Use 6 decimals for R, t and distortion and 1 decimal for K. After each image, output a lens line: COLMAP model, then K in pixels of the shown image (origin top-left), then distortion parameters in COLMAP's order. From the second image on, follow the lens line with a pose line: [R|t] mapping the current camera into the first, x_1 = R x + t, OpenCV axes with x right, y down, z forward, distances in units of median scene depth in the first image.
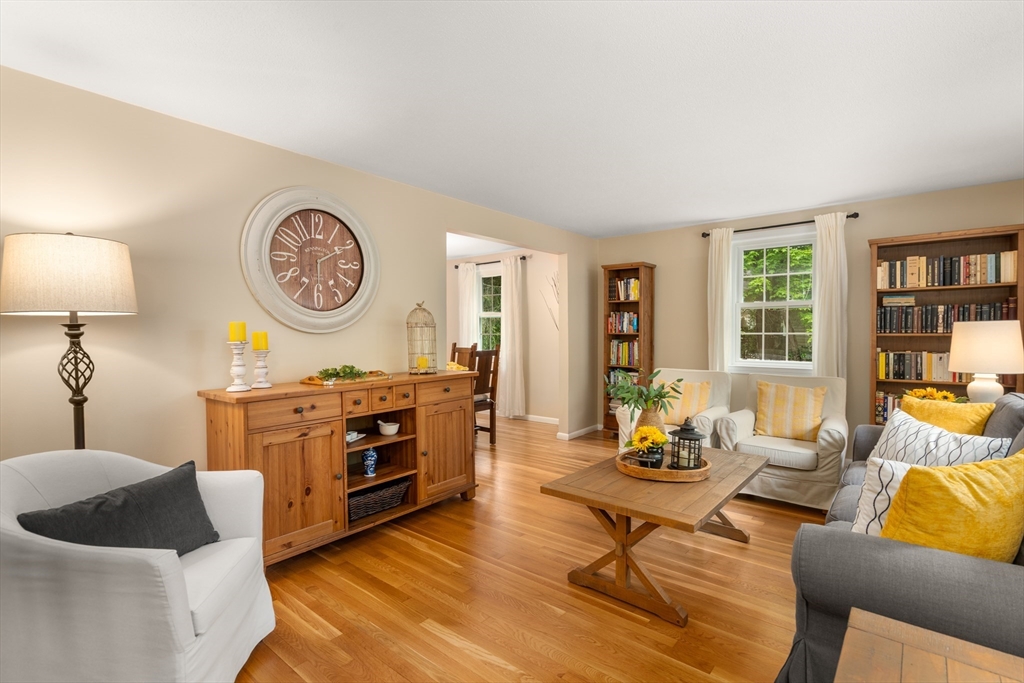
lens RADIAL K [[479.1, 0, 506.1], [0, 479.1, 343.1], [0, 0, 1]] dist [0.000332, 0.000443]
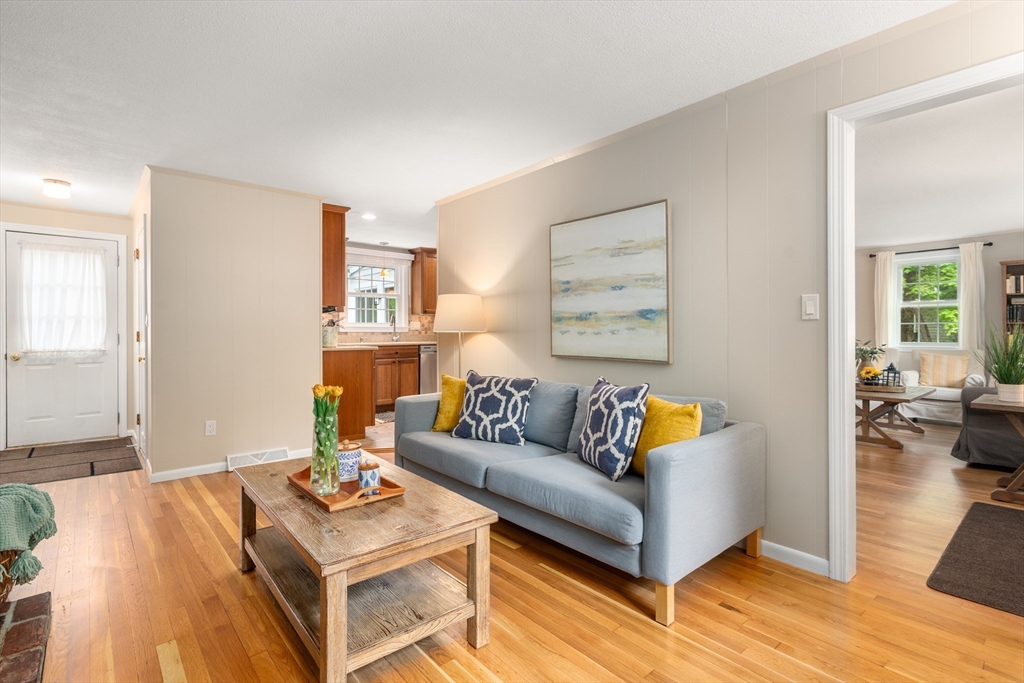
lens RADIAL K [[479.1, 0, 514.6], [0, 479.1, 332.0], [0, 0, 1]] dist [0.000332, 0.000443]
pose [[0.986890, 0.001124, -0.161390, -0.540437], [-0.004182, 0.999818, -0.018606, 0.046656], [0.161340, 0.019037, 0.986715, -0.777246]]
